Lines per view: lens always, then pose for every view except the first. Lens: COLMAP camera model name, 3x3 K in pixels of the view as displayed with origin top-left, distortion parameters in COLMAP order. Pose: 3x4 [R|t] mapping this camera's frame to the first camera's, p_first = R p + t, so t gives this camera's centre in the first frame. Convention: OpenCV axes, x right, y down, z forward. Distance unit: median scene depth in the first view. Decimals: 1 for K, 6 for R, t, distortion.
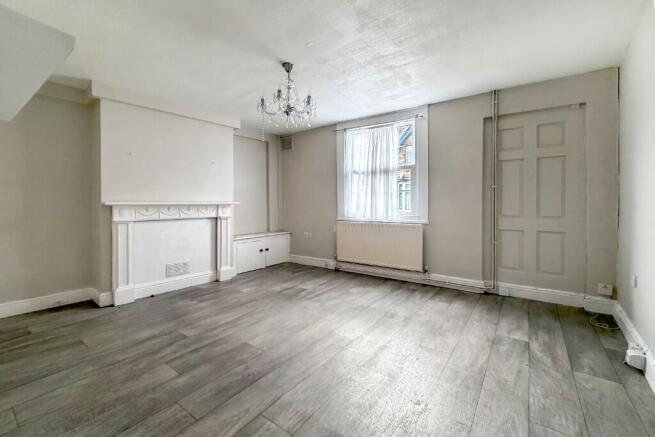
lens RADIAL K [[281.0, 0, 325.2], [0, 281.0, 204.1], [0, 0, 1]] dist [-0.002023, -0.000130]
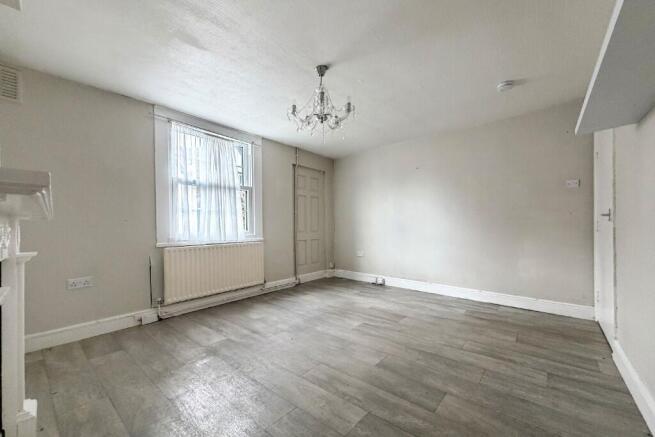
lens RADIAL K [[275.7, 0, 329.5], [0, 275.7, 223.9], [0, 0, 1]] dist [-0.000643, 0.000116]
pose [[0.032962, 0.008474, 0.999421, -0.755428], [0.009757, 0.999914, -0.008800, 0.013766], [-0.999409, 0.010042, 0.032876, 0.694505]]
